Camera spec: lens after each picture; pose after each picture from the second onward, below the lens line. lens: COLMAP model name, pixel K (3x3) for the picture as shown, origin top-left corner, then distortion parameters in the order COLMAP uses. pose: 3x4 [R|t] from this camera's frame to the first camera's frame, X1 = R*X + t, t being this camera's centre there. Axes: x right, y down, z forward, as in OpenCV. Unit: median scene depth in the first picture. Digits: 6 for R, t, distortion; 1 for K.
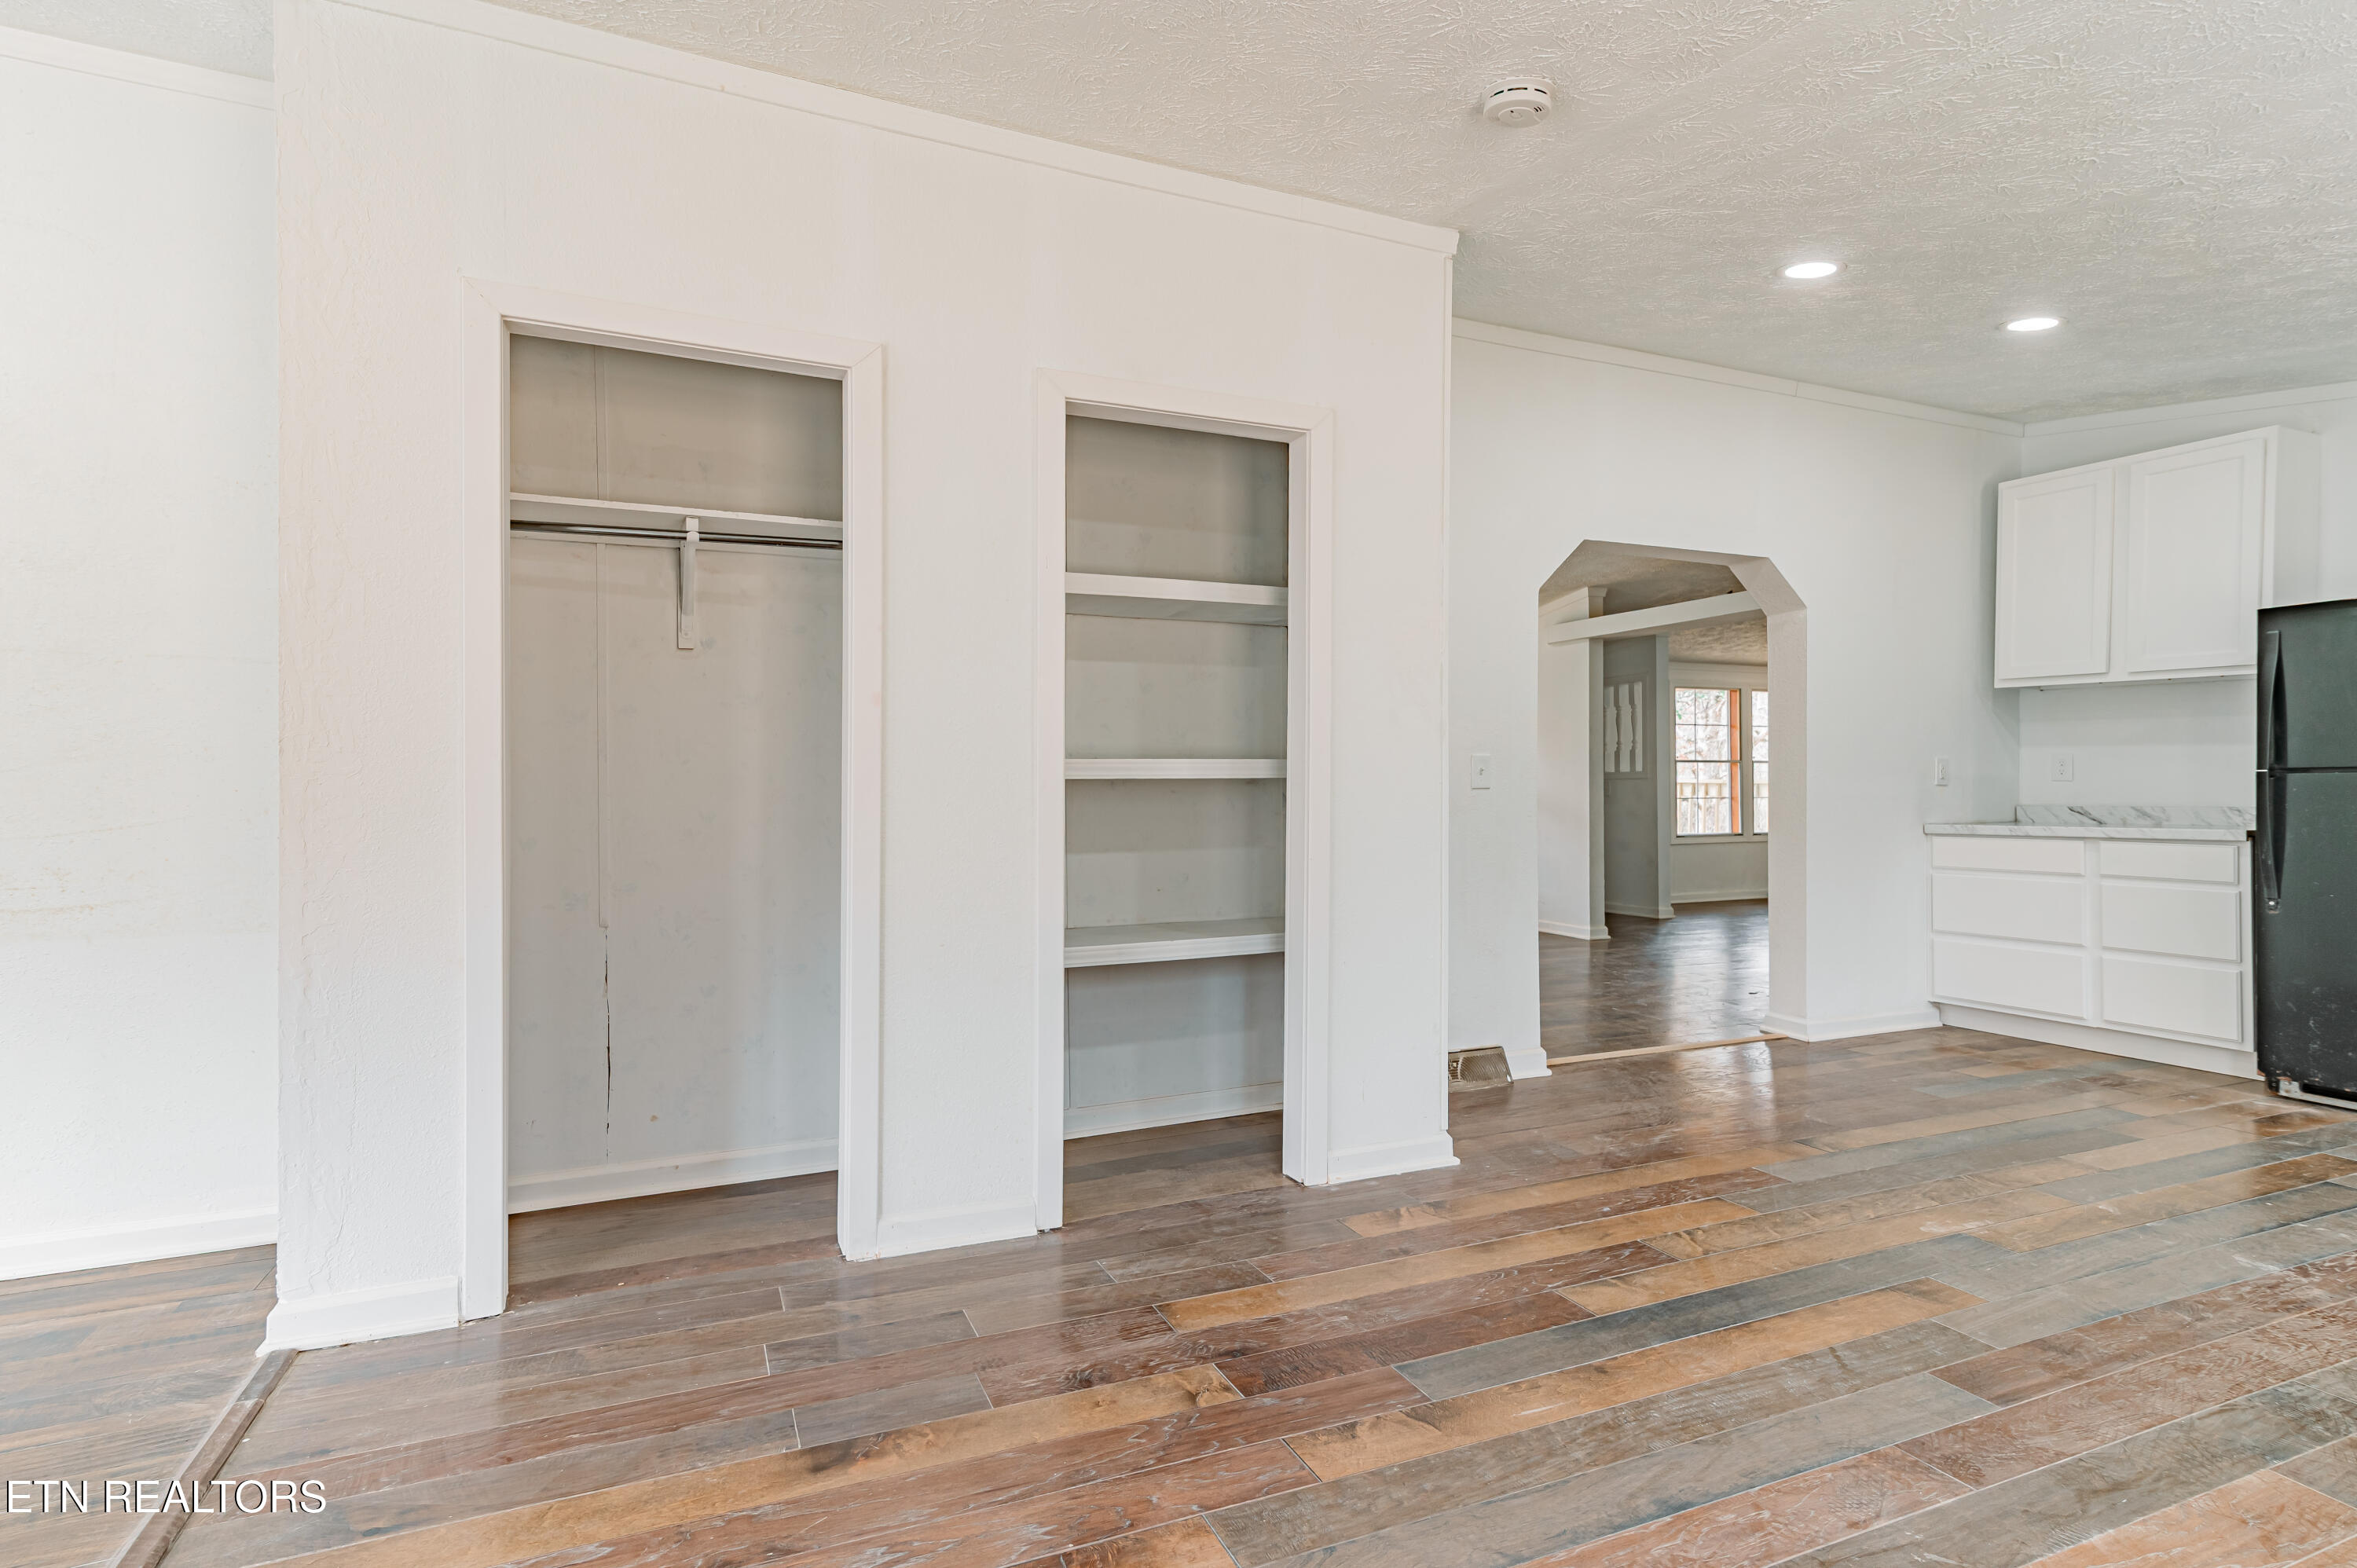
lens RADIAL K [[1078.6, 0, 1164.4], [0, 1078.6, 796.6], [0, 0, 1]] dist [0.016041, -0.002139]
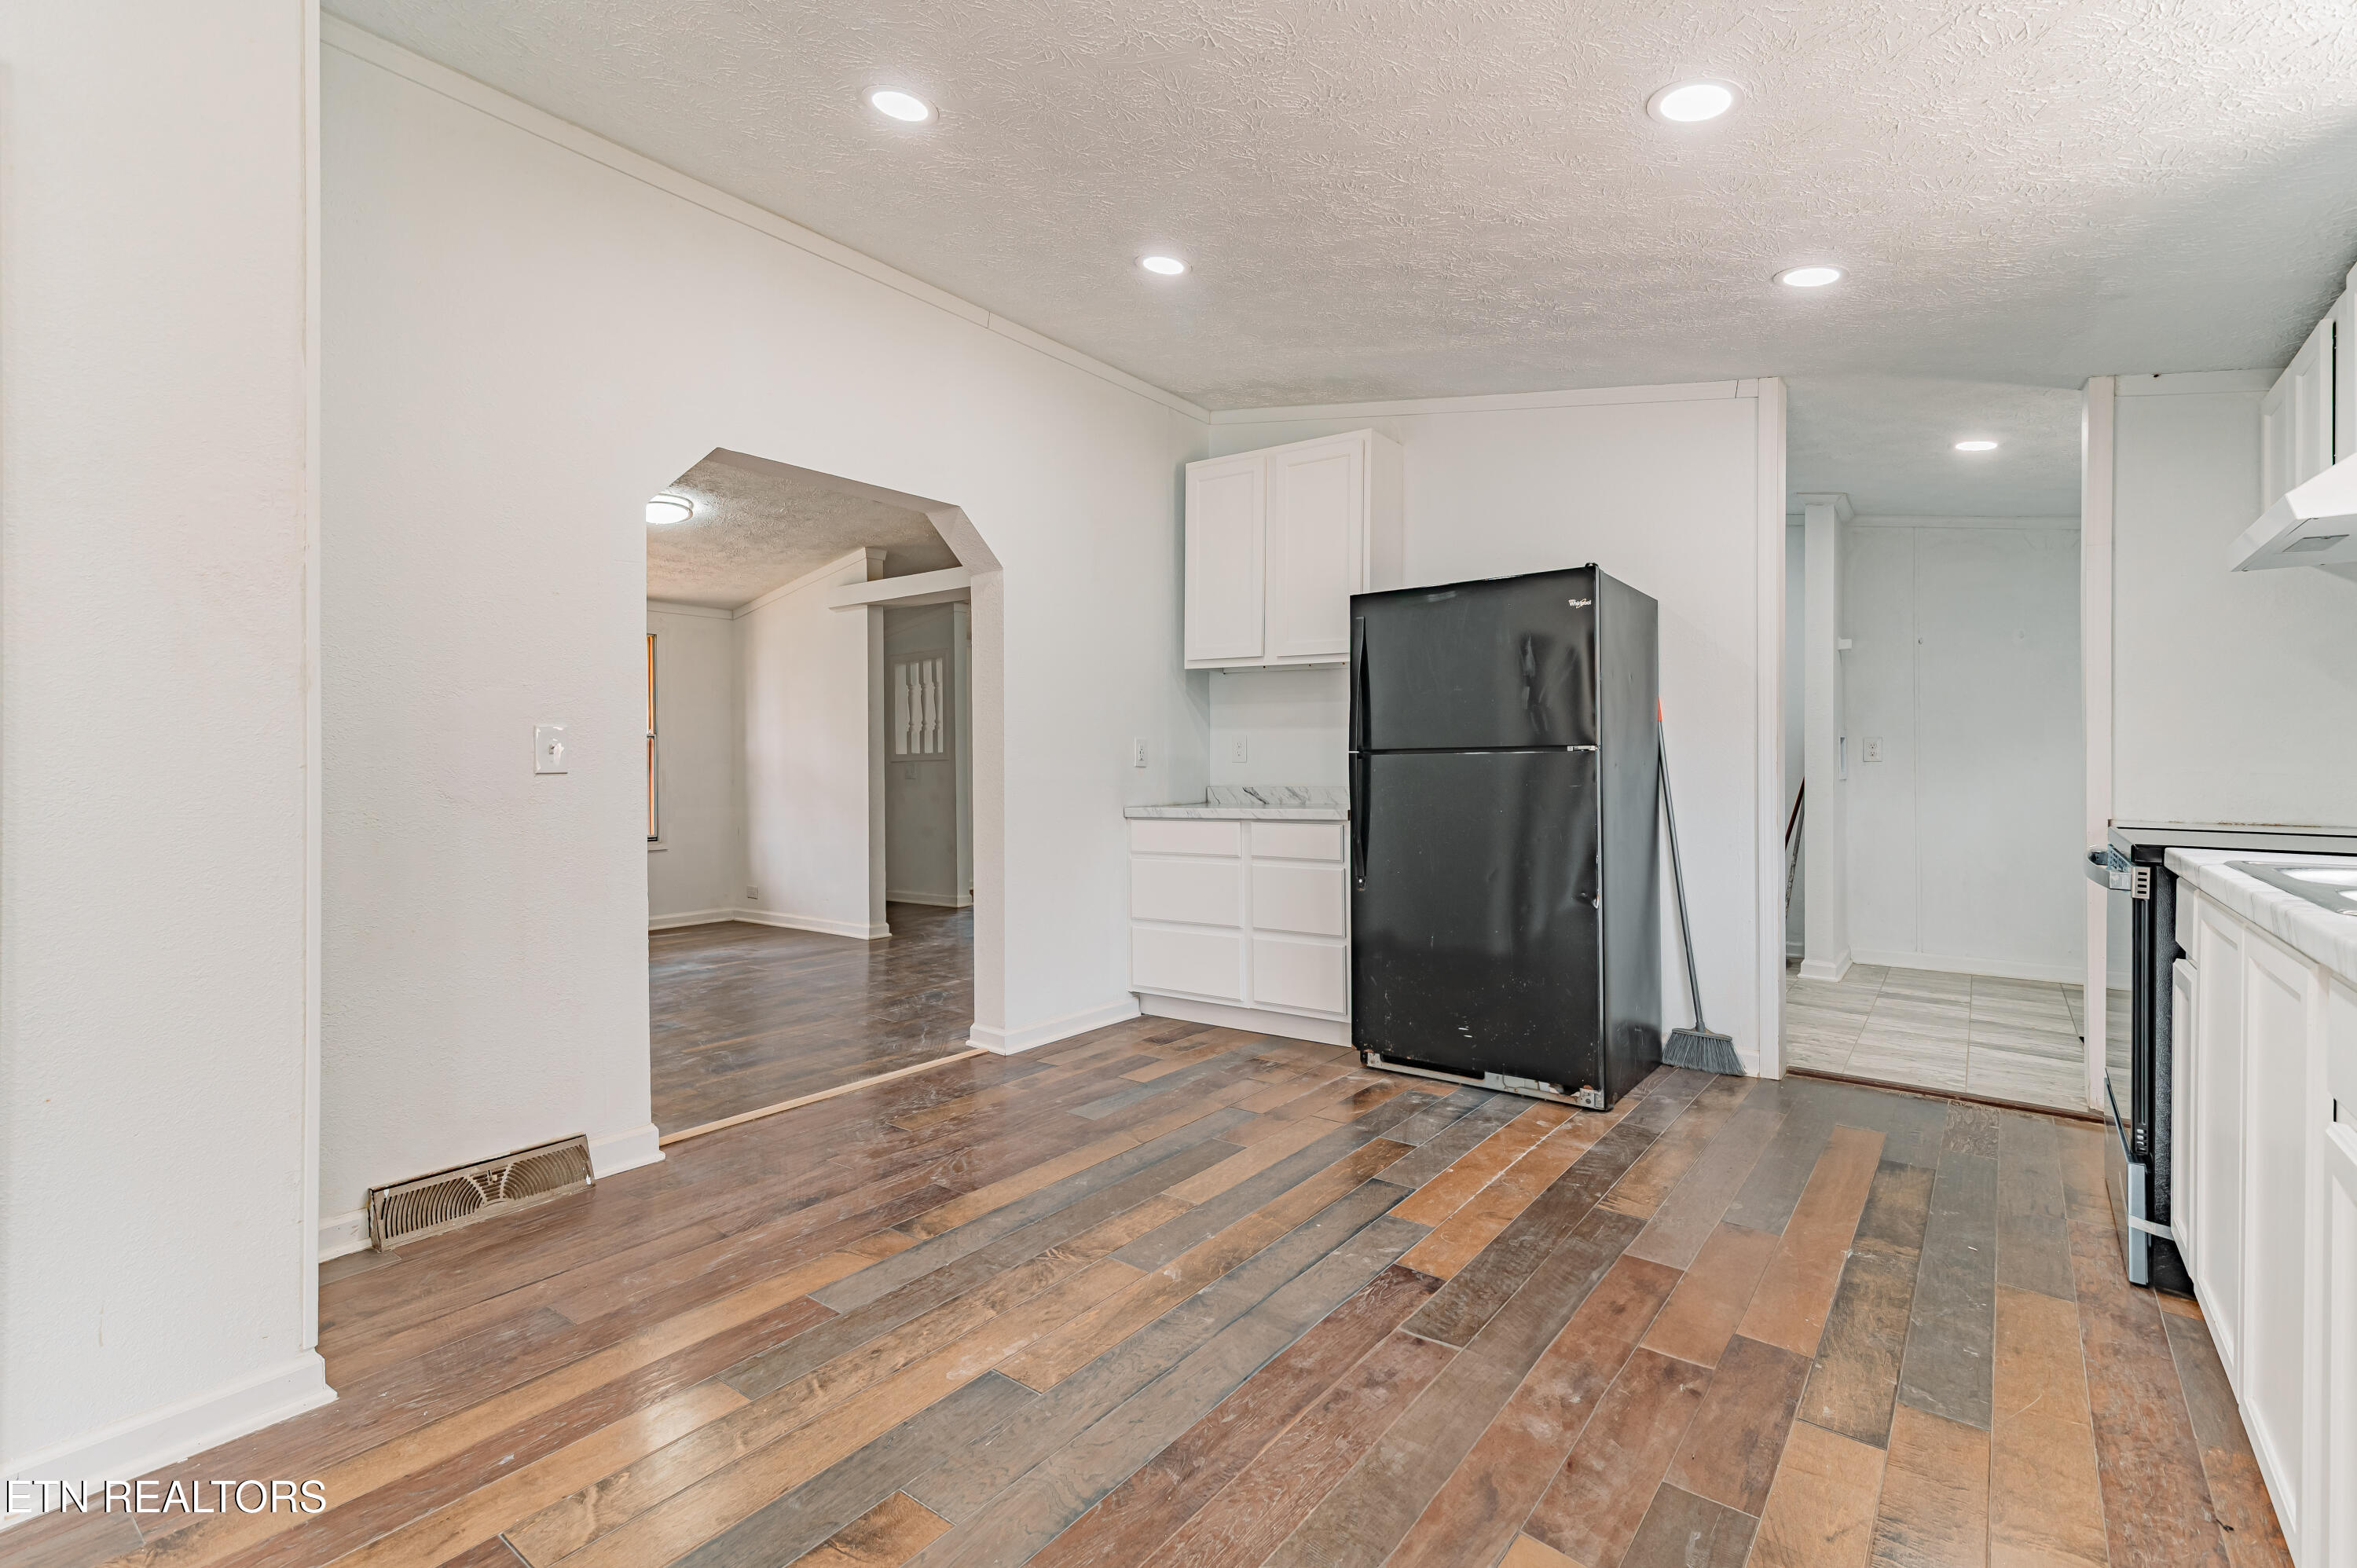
lens RADIAL K [[1078.6, 0, 1187.7], [0, 1078.6, 778.2], [0, 0, 1]] dist [0.016041, -0.002139]
pose [[0.850589, -0.008399, 0.525763, 0.276196], [0.008659, 0.999961, 0.001964, -0.002161], [-0.525759, 0.002882, 0.850629, 0.180067]]
